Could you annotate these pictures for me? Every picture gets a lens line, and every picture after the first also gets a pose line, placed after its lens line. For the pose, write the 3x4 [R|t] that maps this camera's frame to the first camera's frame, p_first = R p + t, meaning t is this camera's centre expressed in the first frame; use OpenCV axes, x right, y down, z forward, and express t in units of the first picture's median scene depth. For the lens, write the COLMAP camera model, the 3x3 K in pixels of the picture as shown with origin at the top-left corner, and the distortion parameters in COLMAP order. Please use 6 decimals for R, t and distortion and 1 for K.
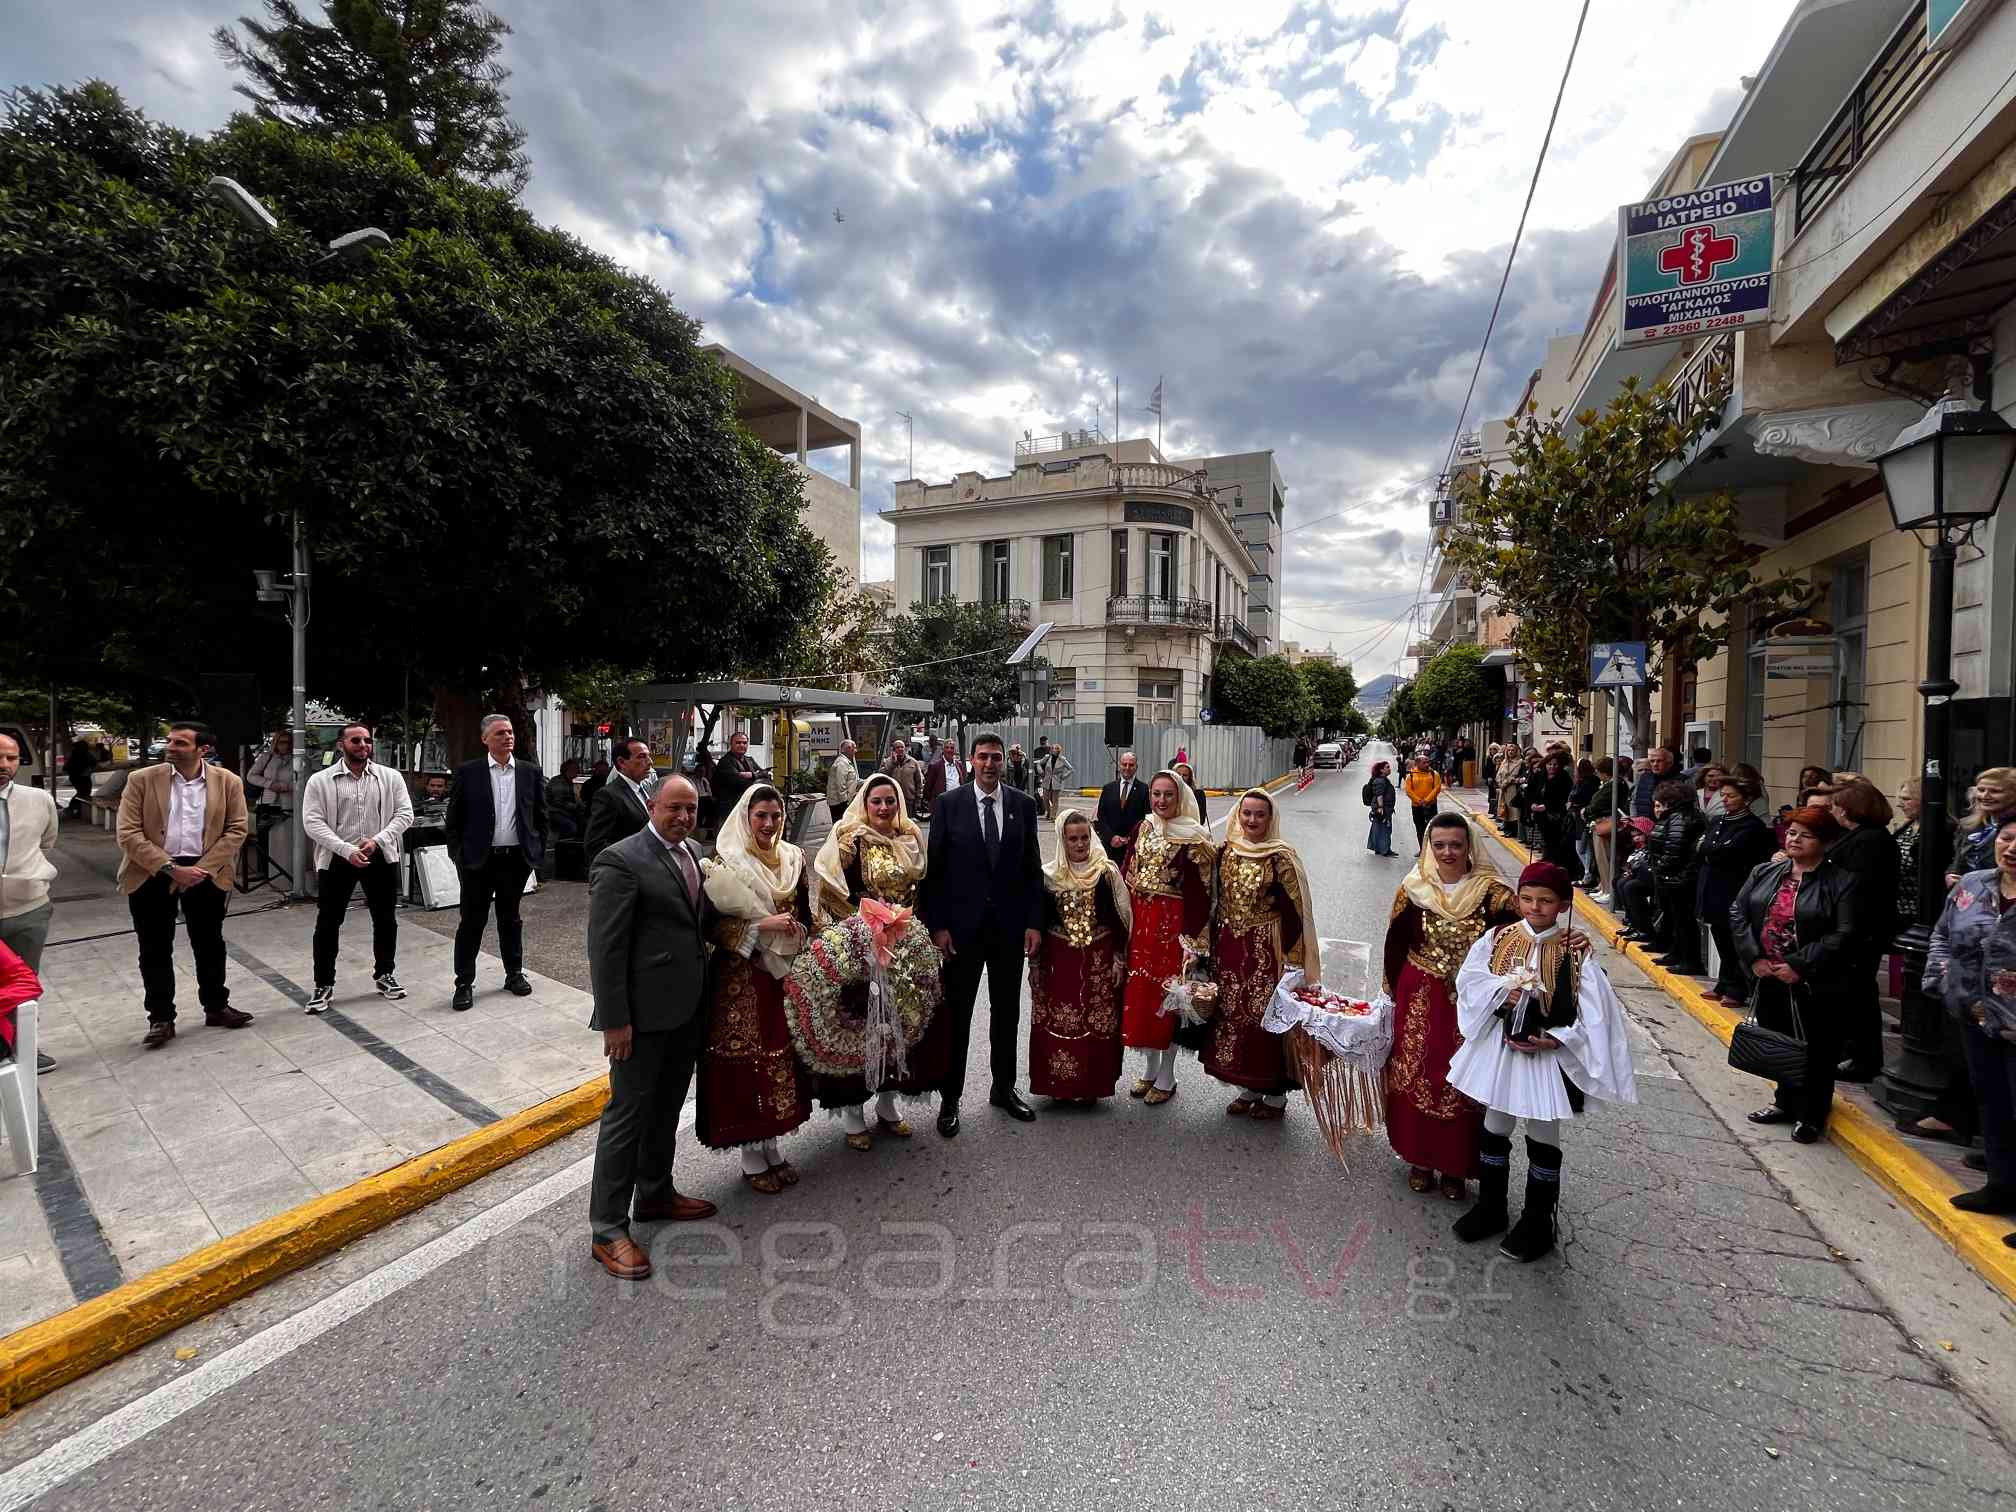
lens RADIAL K [[843.0, 0, 1006.8], [0, 843.0, 758.3], [0, 0, 1]] dist [0.004380, -0.000140]
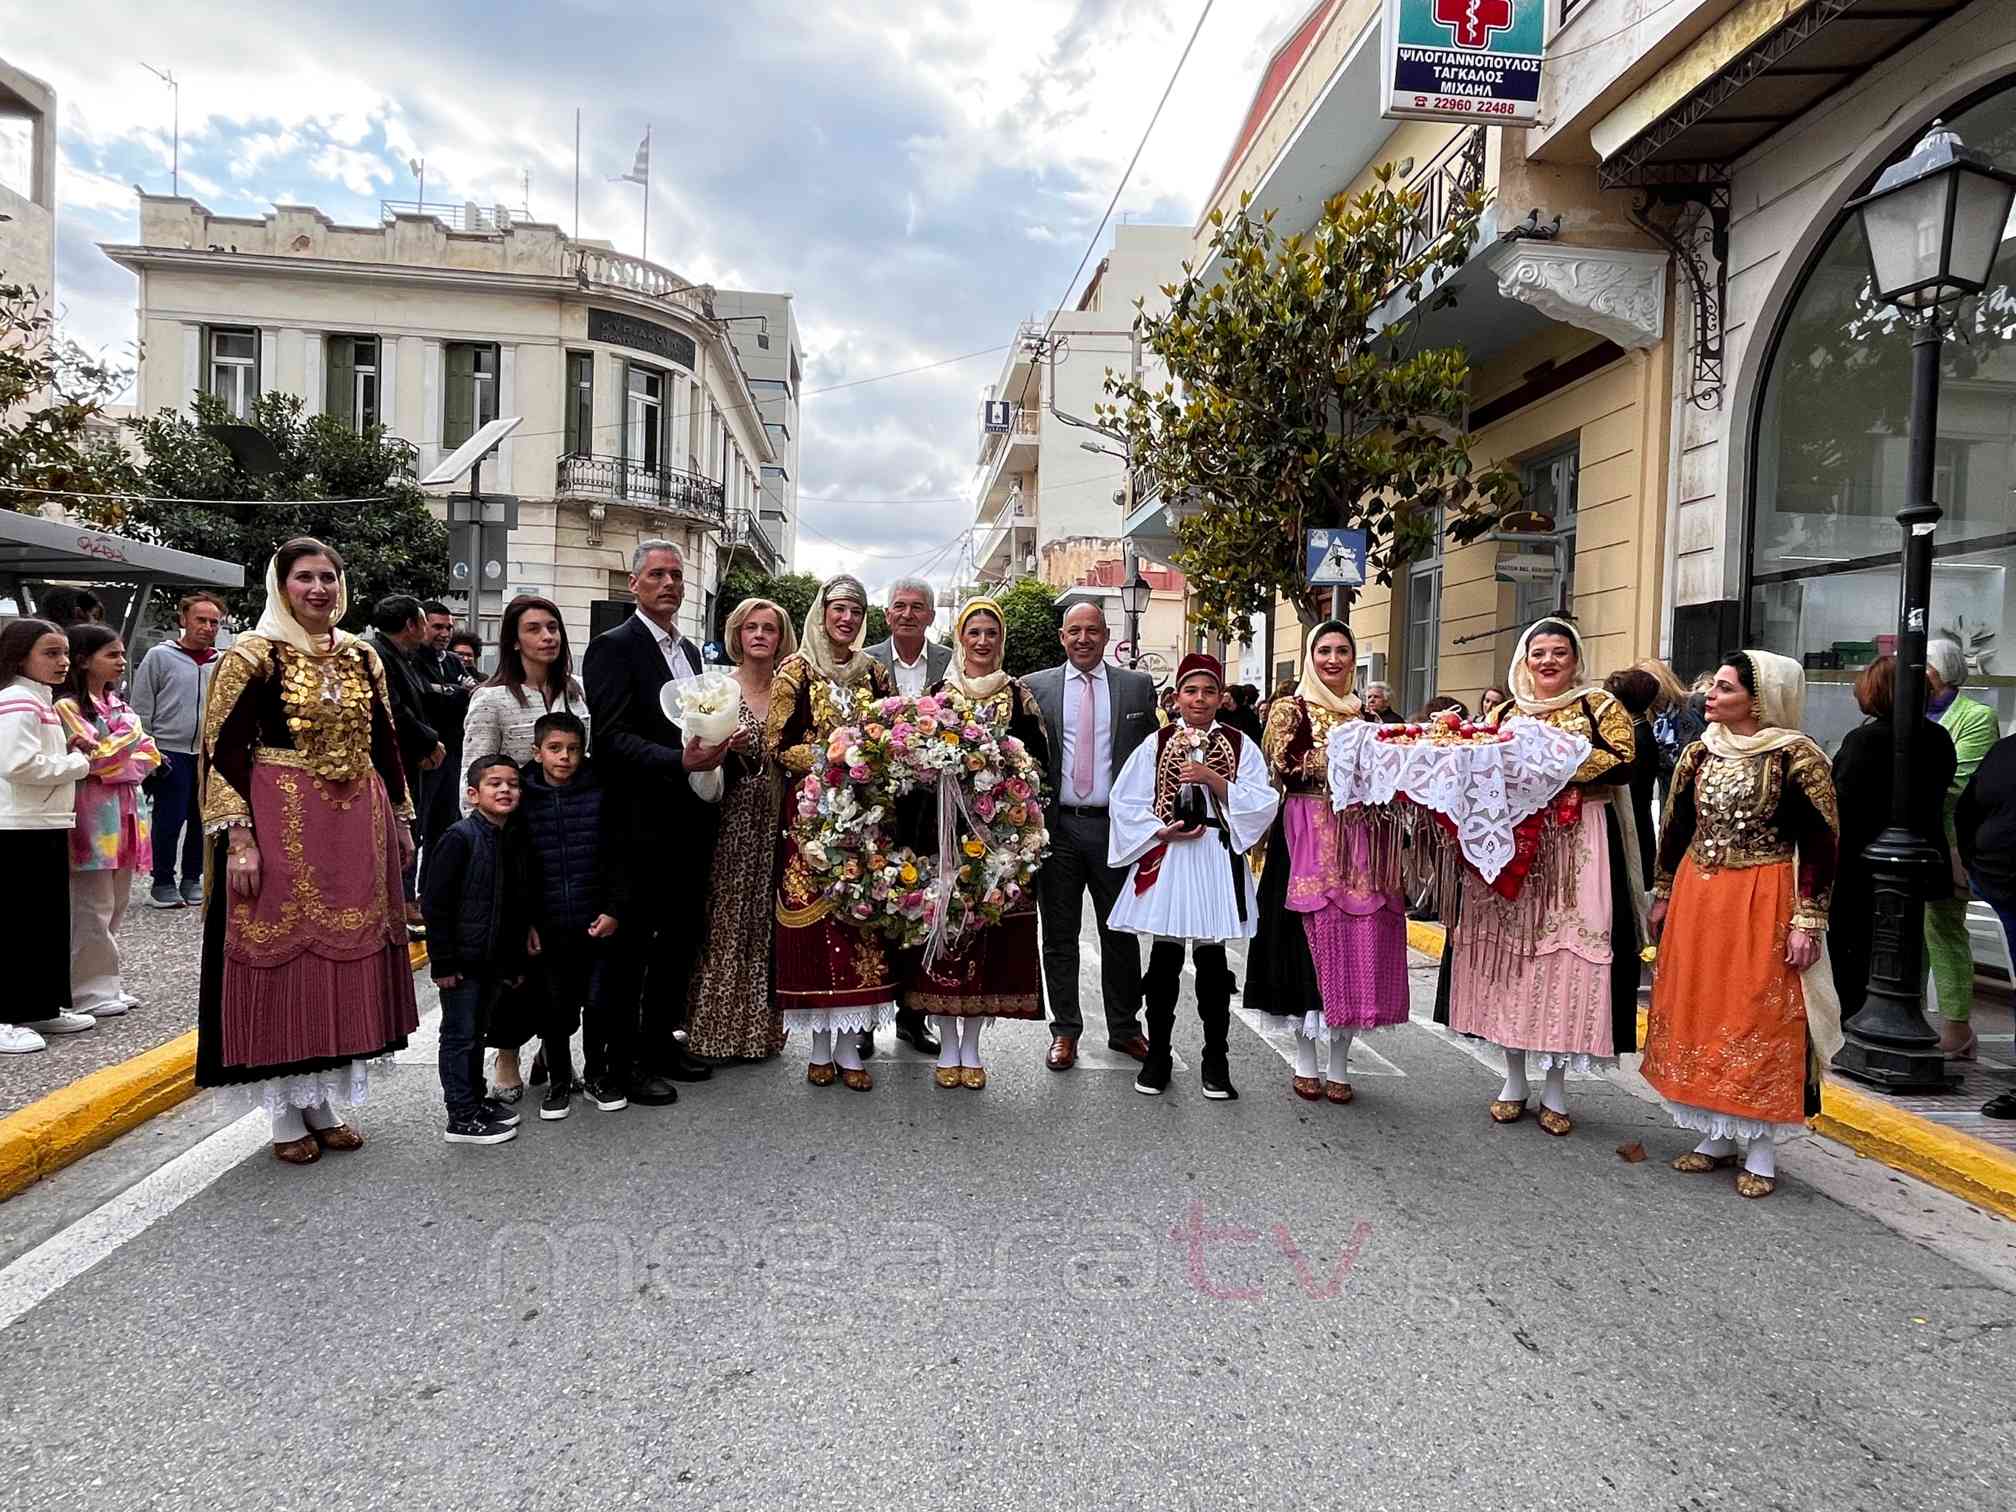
lens RADIAL K [[1154.3, 0, 1012.0], [0, 1154.3, 758.4], [0, 0, 1]] dist [-0.003775, 0.001026]
pose [[0.865508, 0.004048, 0.500879, -0.018552], [-0.012188, 0.999841, 0.012981, 0.020804], [-0.500747, -0.017340, 0.865420, 0.081356]]
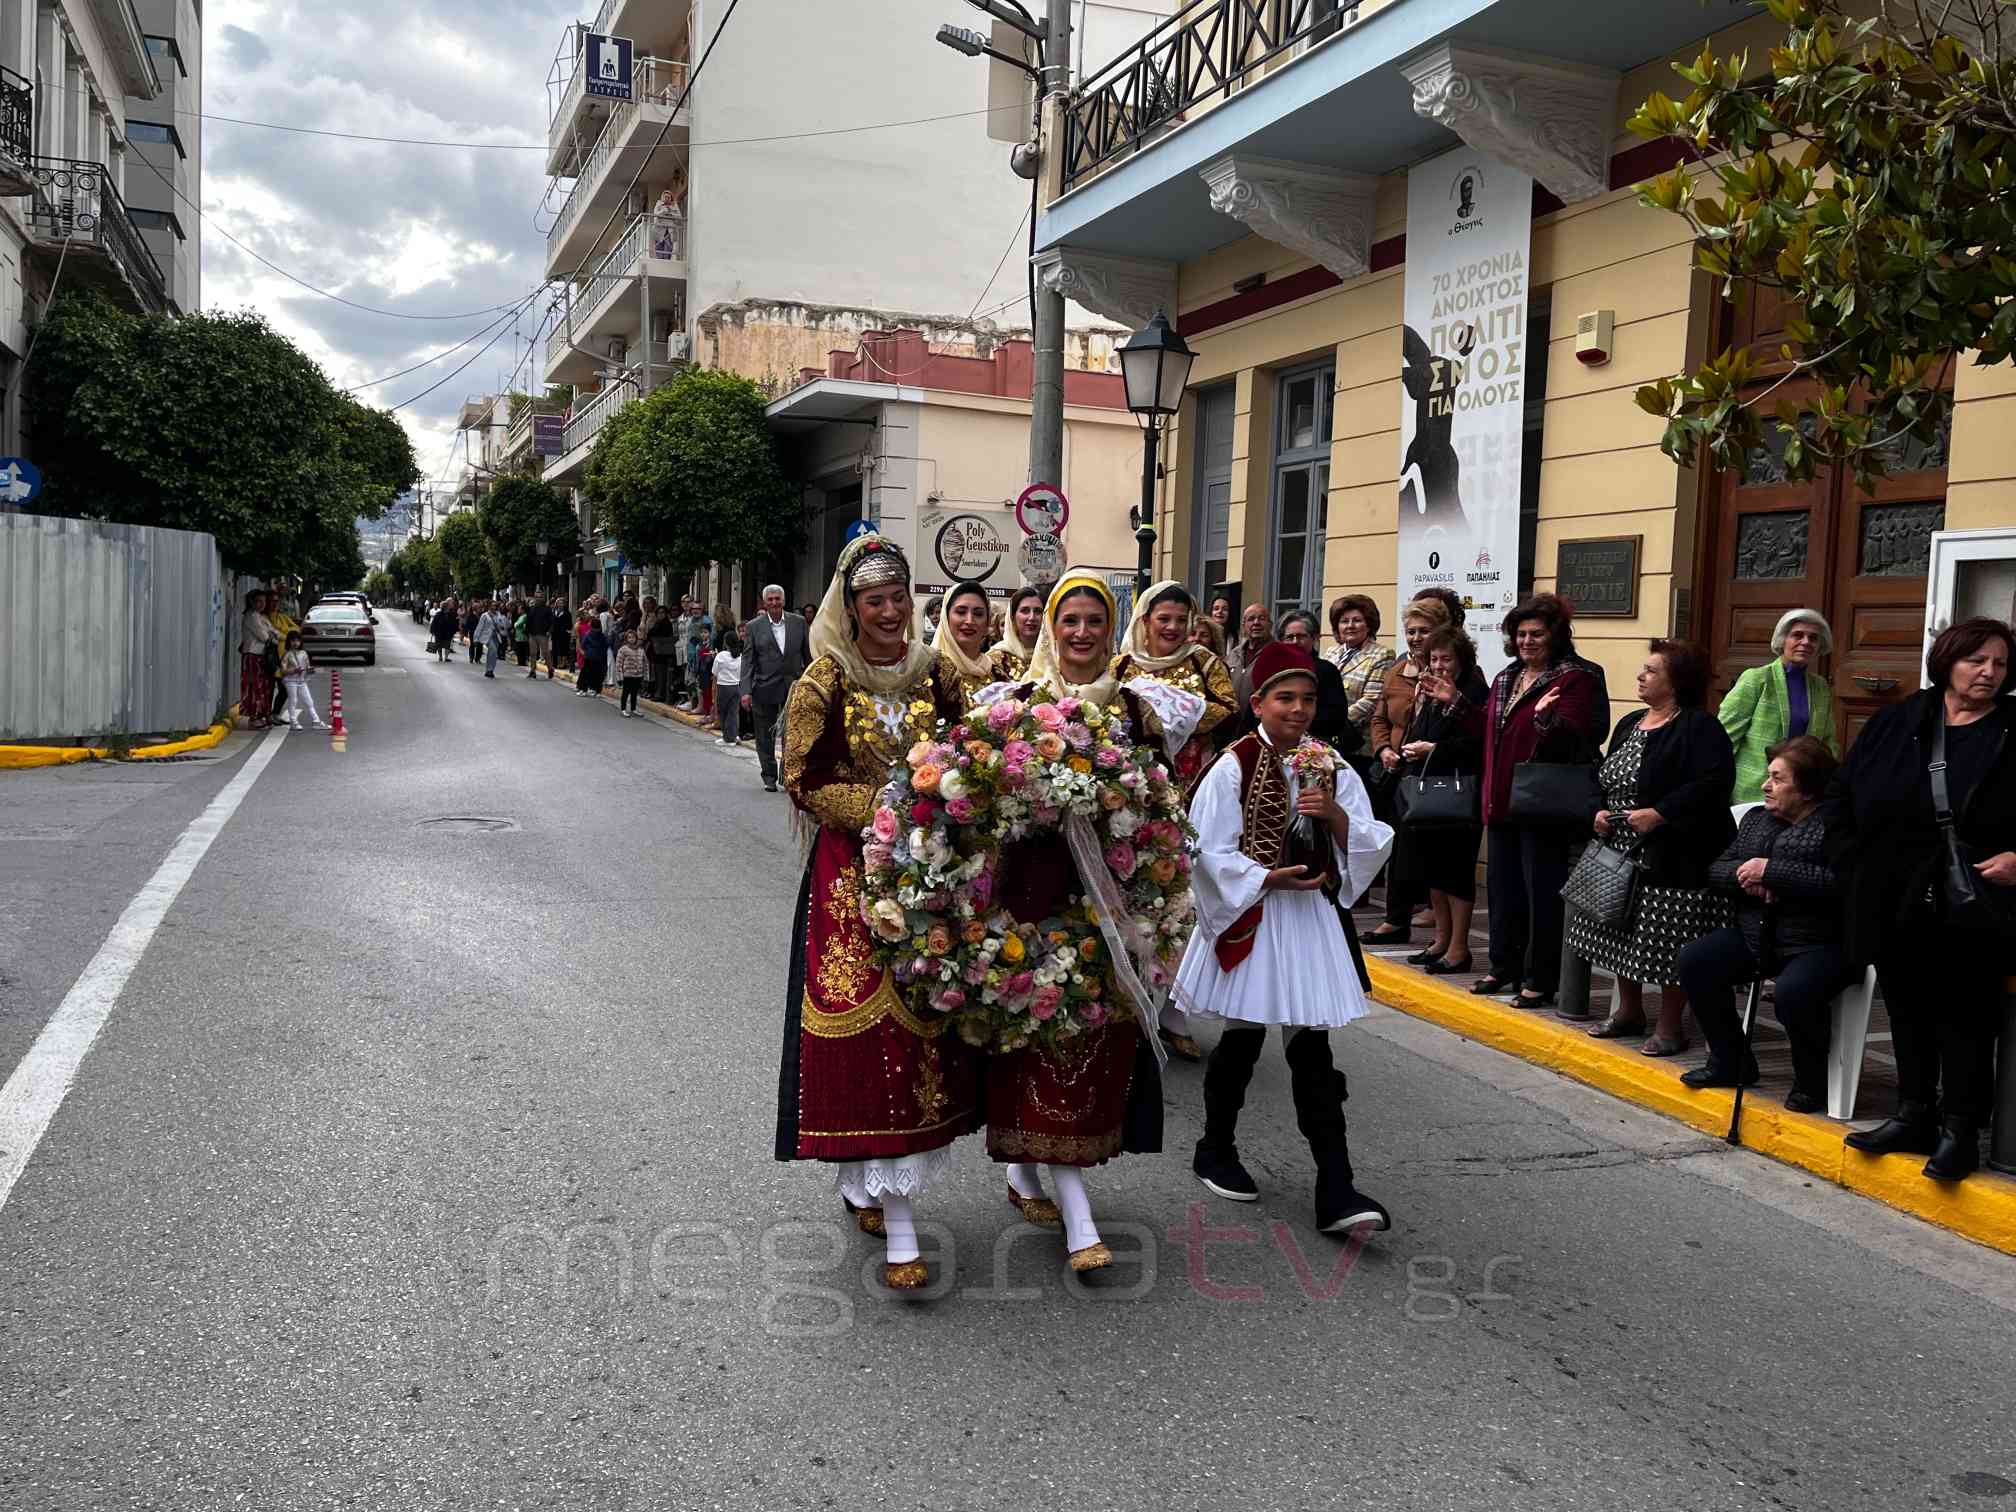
lens RADIAL K [[1667.7, 0, 1014.4], [0, 1667.7, 758.2], [0, 0, 1]] dist [0.010802, -0.002642]
pose [[0.699066, -0.032987, 0.714296, 0.065276], [-0.014621, 0.998067, 0.060402, 0.003606], [-0.714907, -0.052669, 0.697233, 0.365133]]
